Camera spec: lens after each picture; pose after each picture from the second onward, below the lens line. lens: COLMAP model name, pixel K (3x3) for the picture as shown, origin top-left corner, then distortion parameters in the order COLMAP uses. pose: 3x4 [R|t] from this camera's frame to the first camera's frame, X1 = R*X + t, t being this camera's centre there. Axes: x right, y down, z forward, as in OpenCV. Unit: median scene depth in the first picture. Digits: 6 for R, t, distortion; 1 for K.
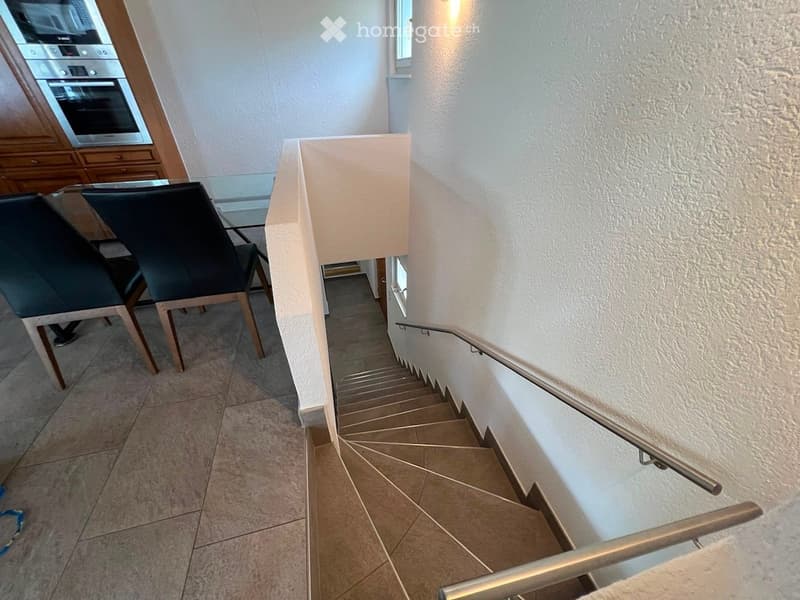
lens RADIAL K [[320.8, 0, 396.9], [0, 320.8, 301.1], [0, 0, 1]] dist [-0.000784, 0.000122]
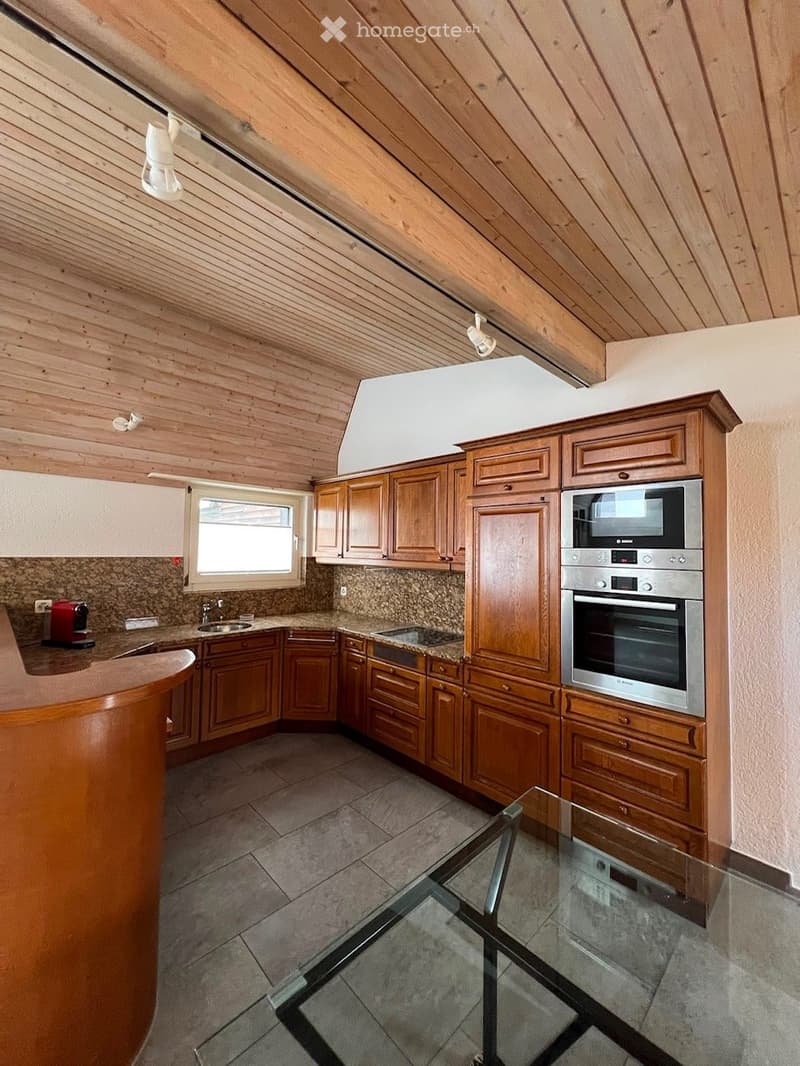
lens RADIAL K [[427.5, 0, 400.8], [0, 427.5, 531.6], [0, 0, 1]] dist [-0.000784, 0.000122]
pose [[0.488472, -0.020444, -0.872340, -0.496069], [-0.523797, 0.792696, -0.311881, -0.325361], [0.697876, 0.609274, 0.376502, 0.346932]]
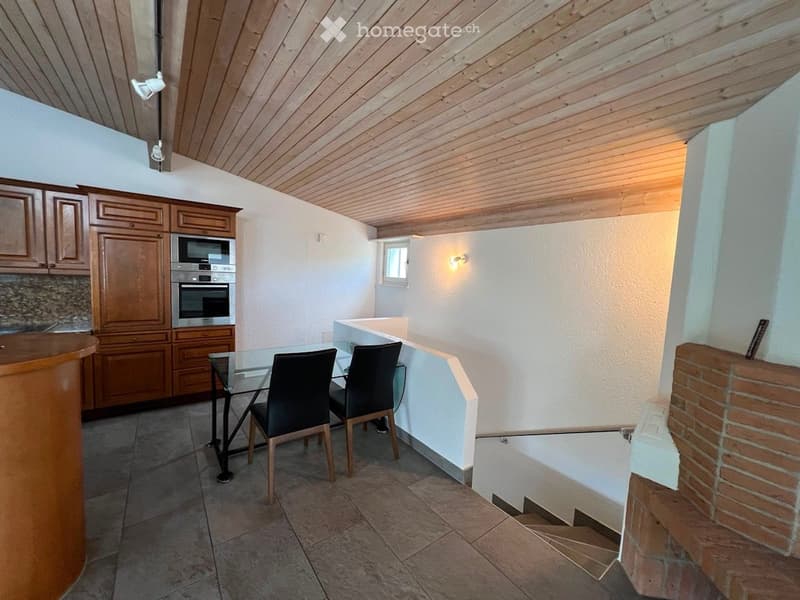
lens RADIAL K [[320.8, 0, 398.1], [0, 320.8, 299.1], [0, 0, 1]] dist [-0.000784, 0.000122]
pose [[0.928675, 0.019586, 0.370377, -0.720613], [0.170950, 0.863604, -0.474305, 0.178260], [-0.329149, 0.503791, 0.798659, -0.364927]]
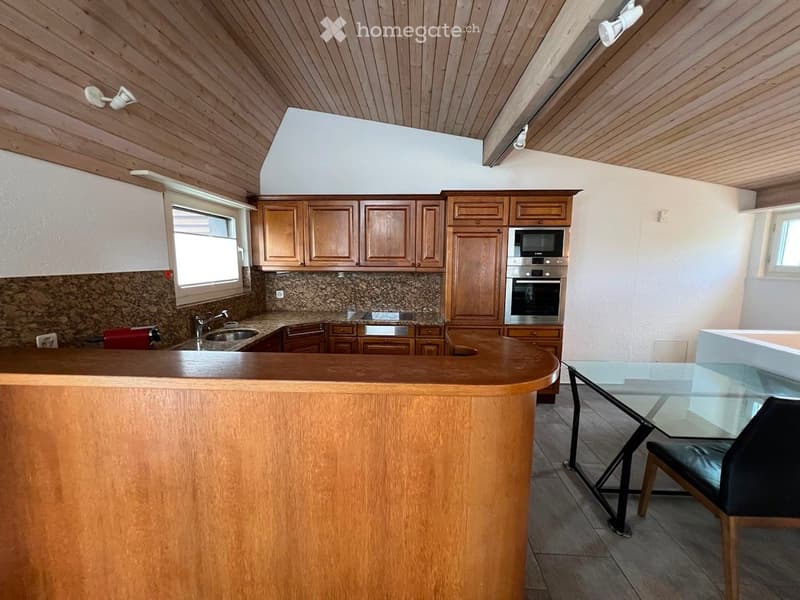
lens RADIAL K [[320.8, 0, 400.6], [0, 320.8, 299.2], [0, 0, 1]] dist [-0.000784, 0.000122]
pose [[0.952524, 0.049459, -0.300419, -1.120767], [-0.186093, 0.875526, -0.445897, 0.059444], [0.240971, 0.480634, 0.843163, -0.181819]]
